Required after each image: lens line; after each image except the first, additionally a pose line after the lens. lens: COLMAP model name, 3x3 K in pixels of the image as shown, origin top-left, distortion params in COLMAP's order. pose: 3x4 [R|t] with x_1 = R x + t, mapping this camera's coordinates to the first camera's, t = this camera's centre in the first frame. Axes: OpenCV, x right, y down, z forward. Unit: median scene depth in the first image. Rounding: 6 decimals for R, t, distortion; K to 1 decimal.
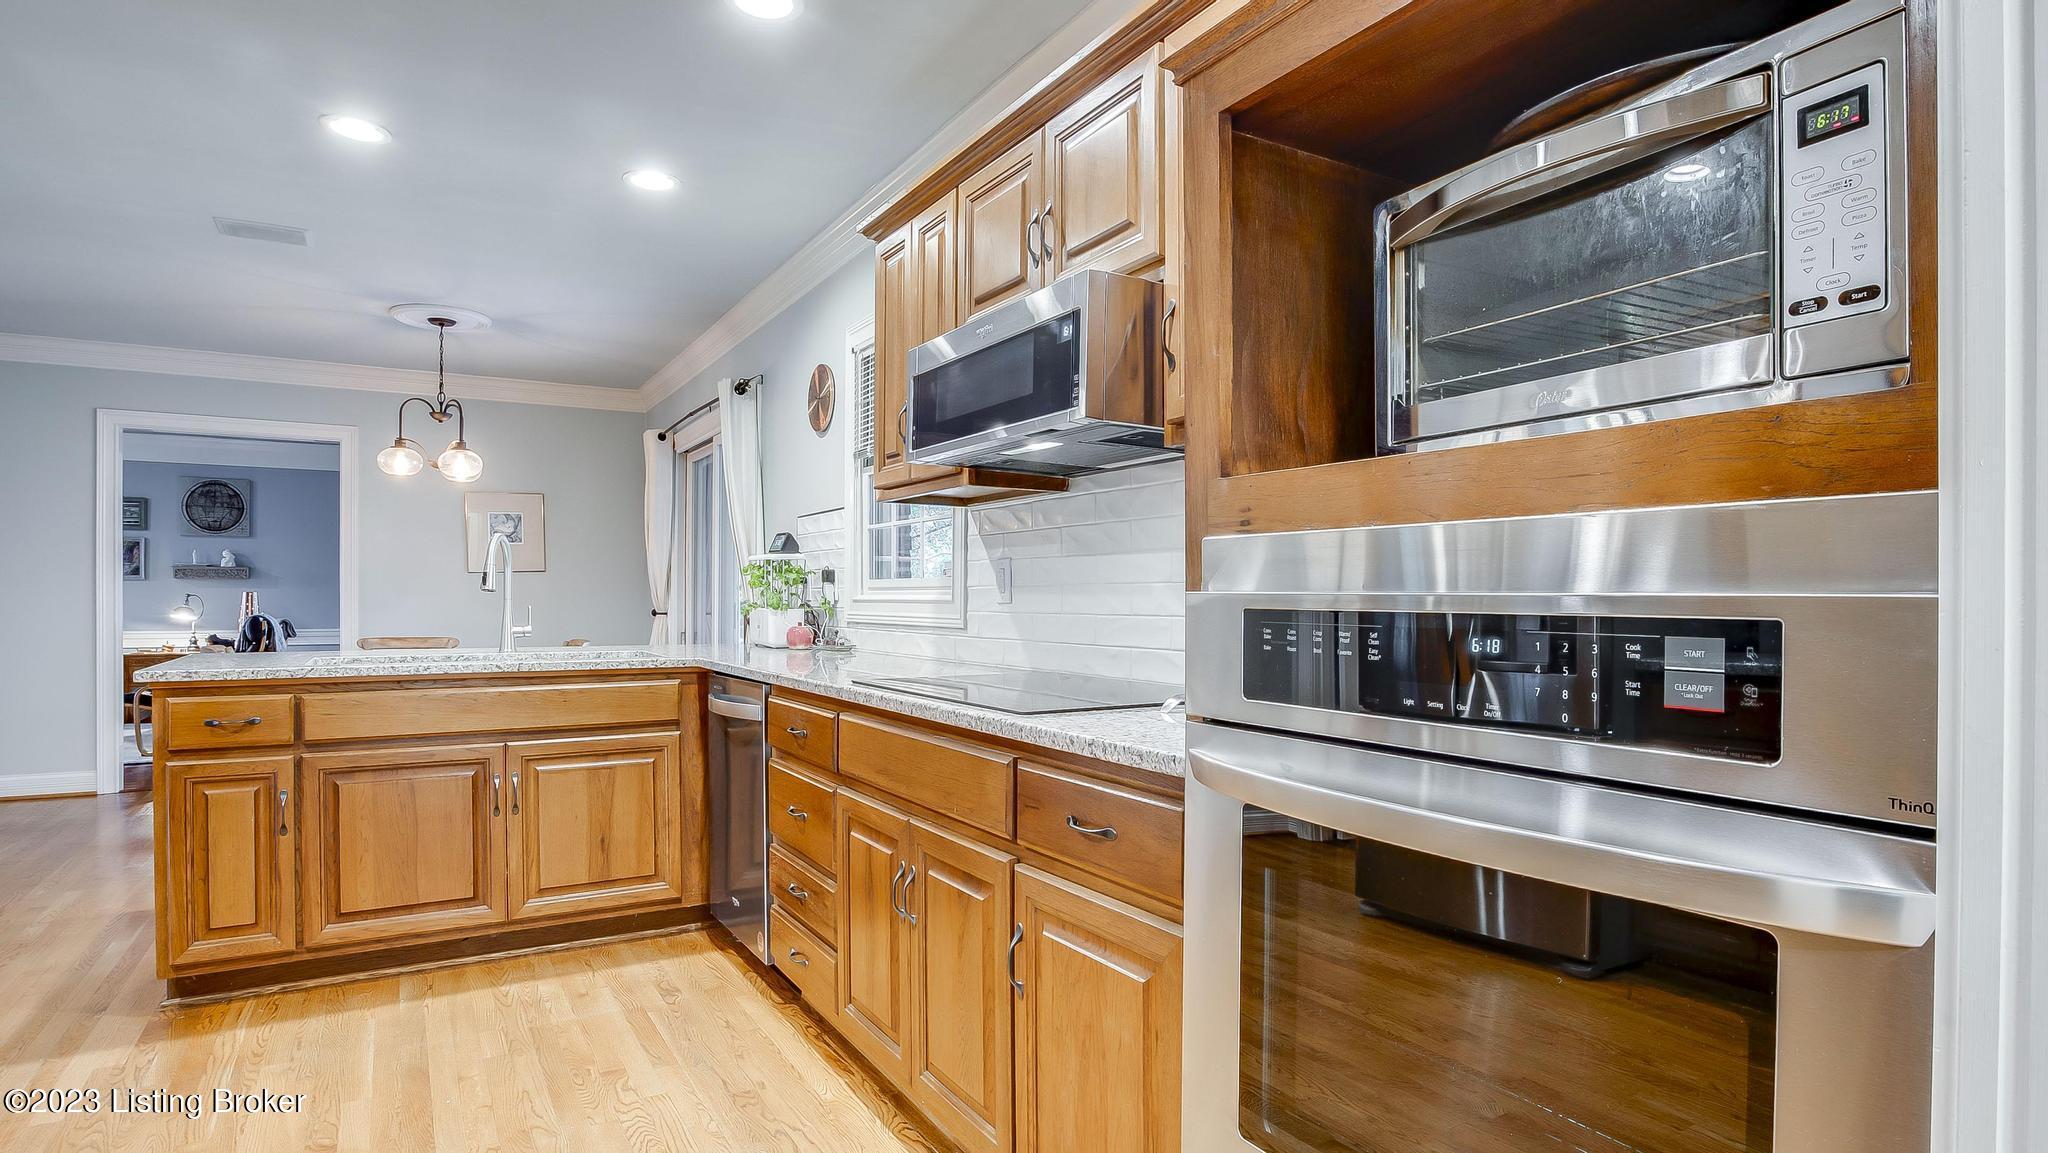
lens RADIAL K [[1061.4, 0, 1012.8], [0, 1061.4, 598.2], [0, 0, 1]] dist [-0.011639, 0.001625]
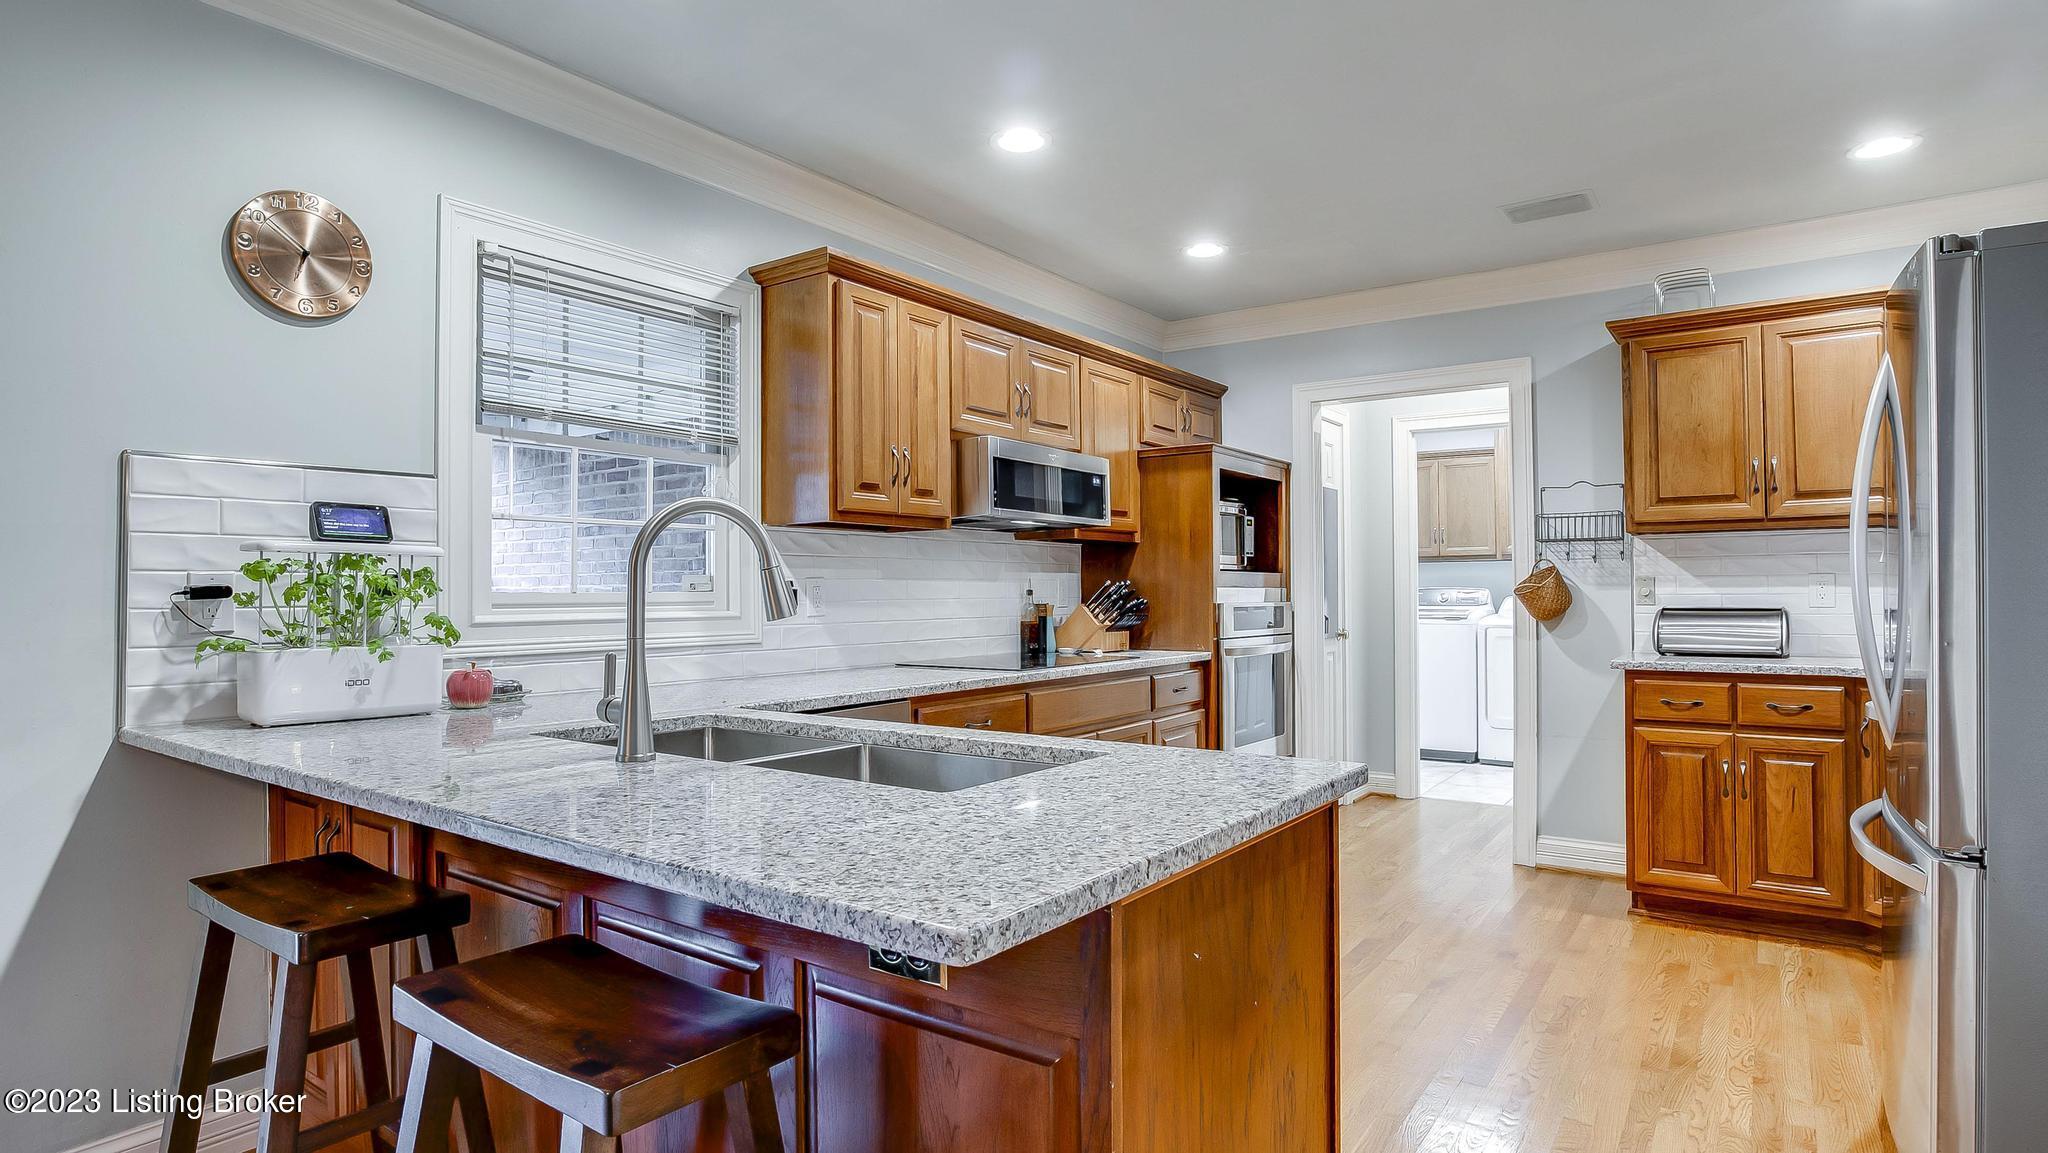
lens RADIAL K [[1060.3, 0, 1024.0], [0, 1060.3, 576.5], [0, 0, 1]] dist [0.001433, 0.000541]
pose [[-0.408986, 0.013367, 0.912443, -1.706003], [0.005386, 0.999911, -0.012234, -0.034212], [-0.912525, -0.000090, -0.409021, 1.870272]]
